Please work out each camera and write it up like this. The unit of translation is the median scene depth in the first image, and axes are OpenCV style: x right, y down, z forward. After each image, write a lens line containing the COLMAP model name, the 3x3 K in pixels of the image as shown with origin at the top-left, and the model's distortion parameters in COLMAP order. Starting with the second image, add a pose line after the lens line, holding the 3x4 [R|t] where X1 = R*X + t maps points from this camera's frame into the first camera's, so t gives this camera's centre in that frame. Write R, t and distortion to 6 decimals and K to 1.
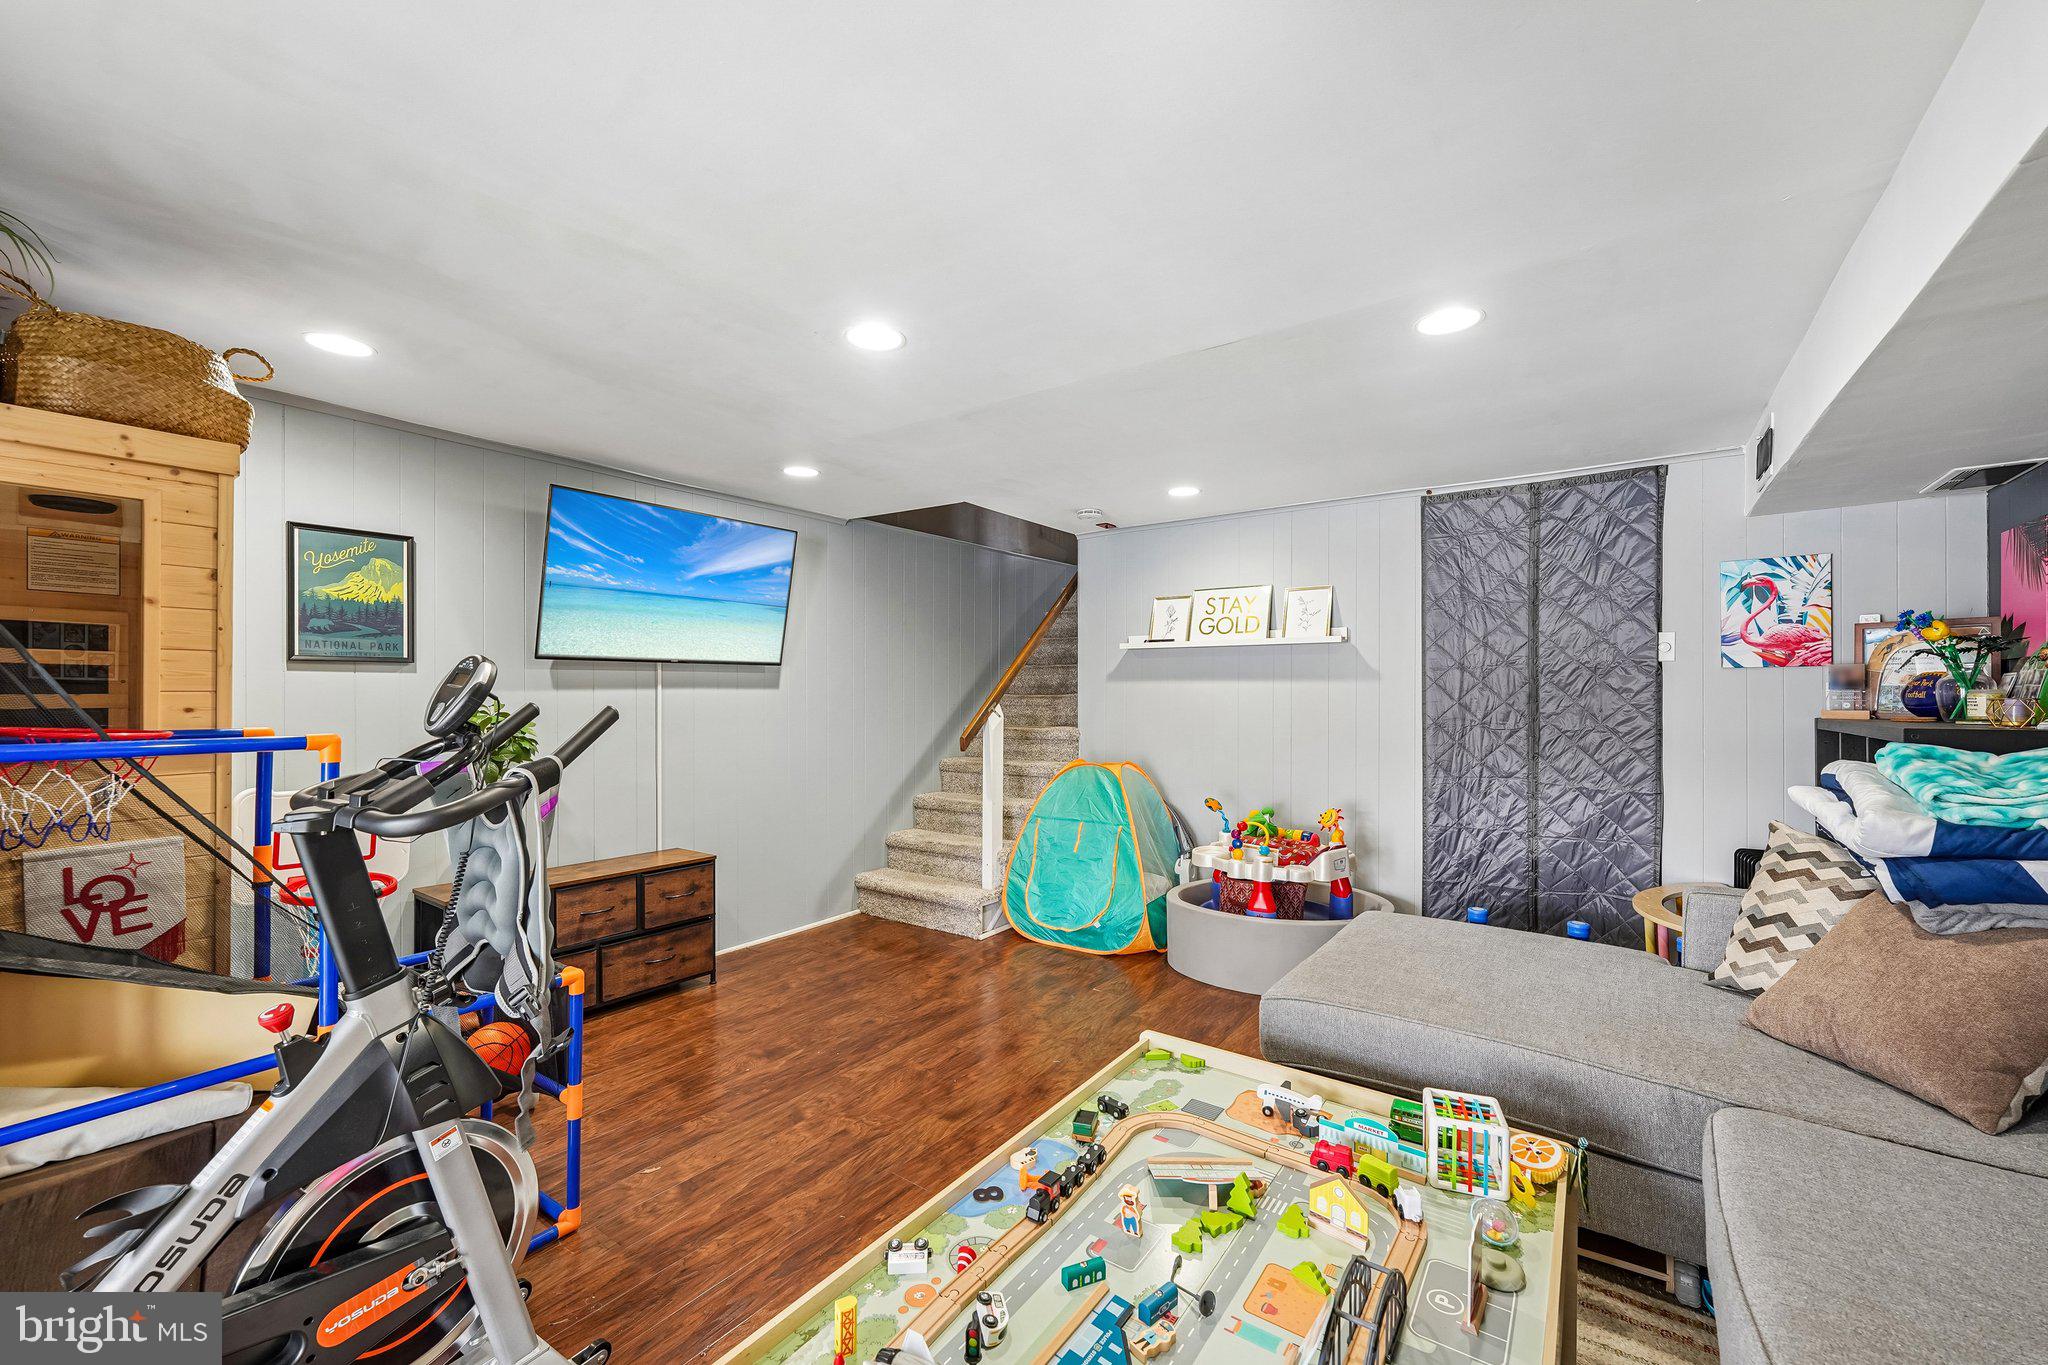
lens RADIAL K [[822.1, 0, 1024.0], [0, 822.1, 687.9], [0, 0, 1]] dist [-0.002356, 0.000239]
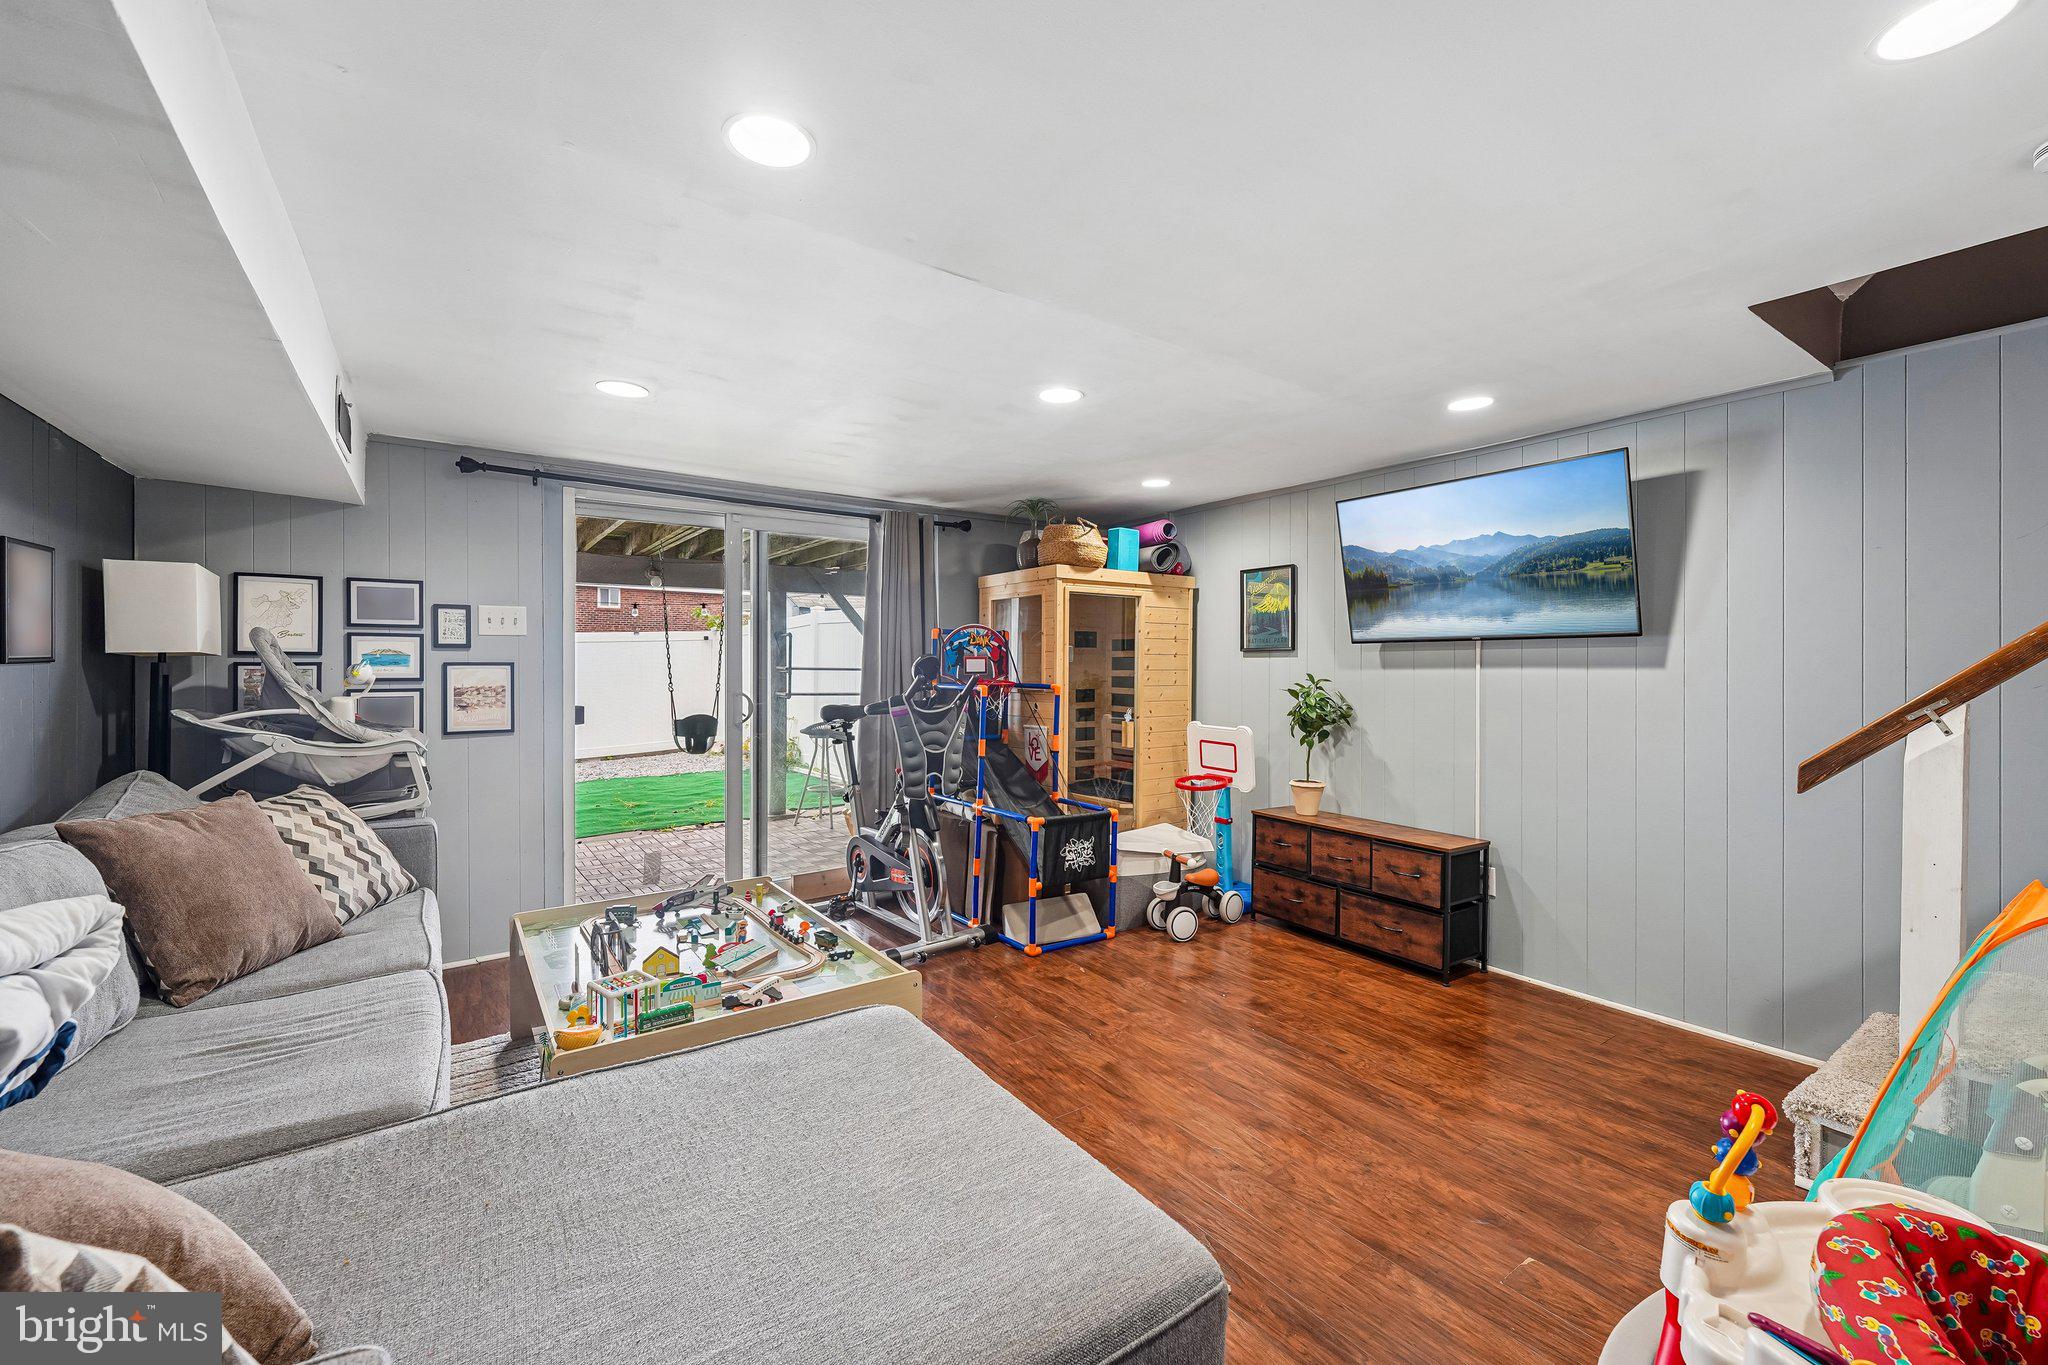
lens RADIAL K [[822.1, 0, 1019.3], [0, 822.1, 670.2], [0, 0, 1]] dist [-0.002356, 0.000239]
pose [[-0.333049, 0.002822, -0.942905, 0.736997], [-0.001231, 0.999993, 0.003427, 0.000602], [0.942909, 0.002302, -0.333043, 0.957990]]
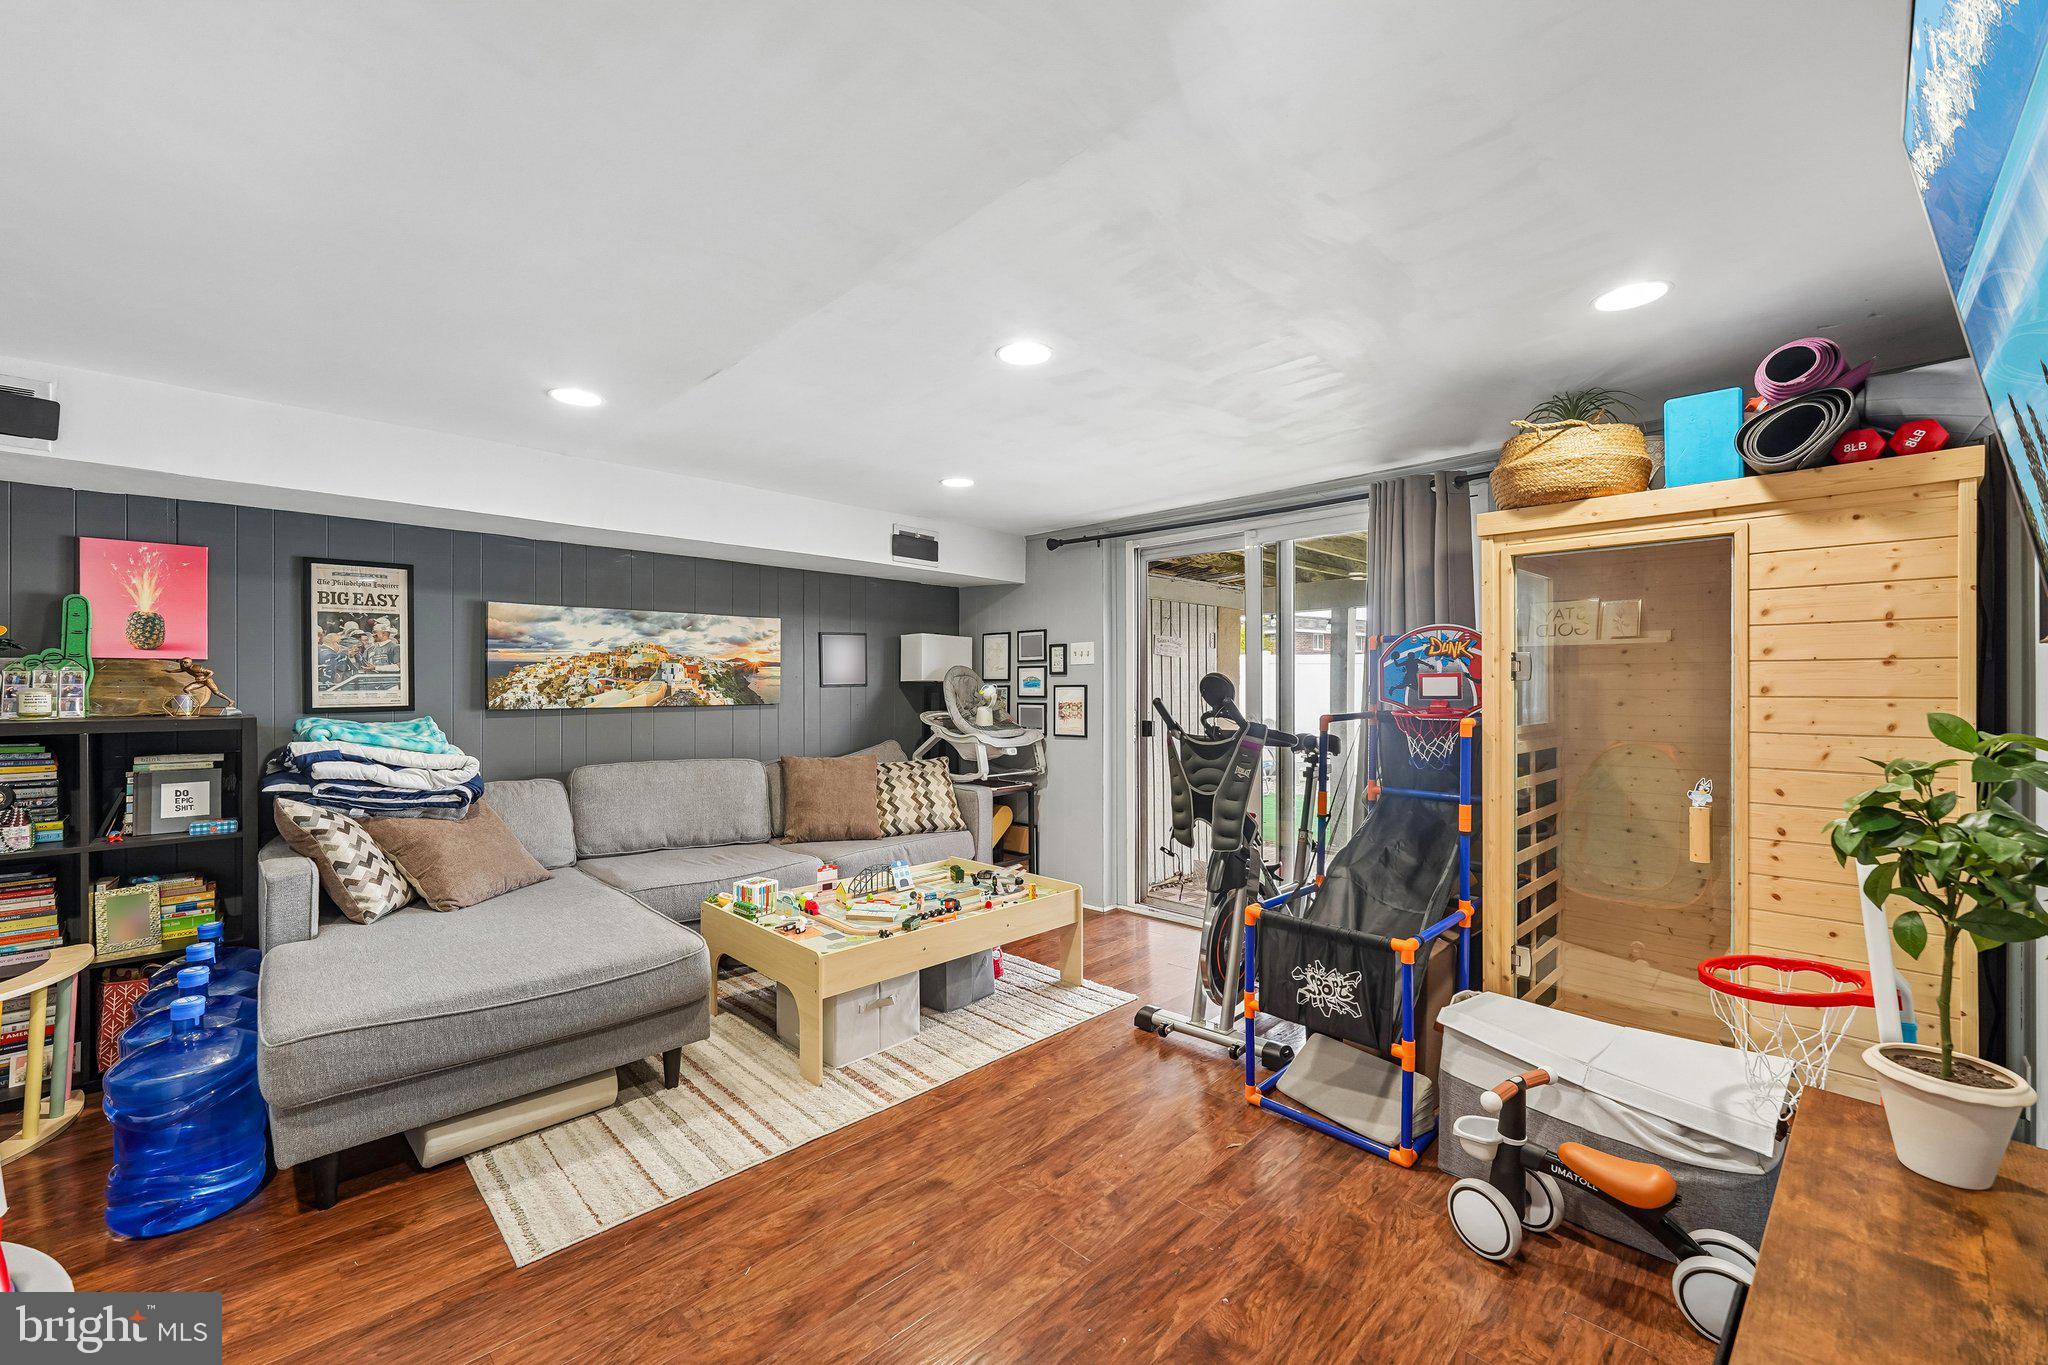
lens RADIAL K [[822.1, 0, 1021.7], [0, 822.1, 684.1], [0, 0, 1]] dist [-0.002356, 0.000239]
pose [[-0.985045, -0.000380, 0.172299, -0.249205], [-0.000877, 0.999996, -0.002806, -0.002336], [-0.172297, -0.002915, -0.985041, 1.414500]]
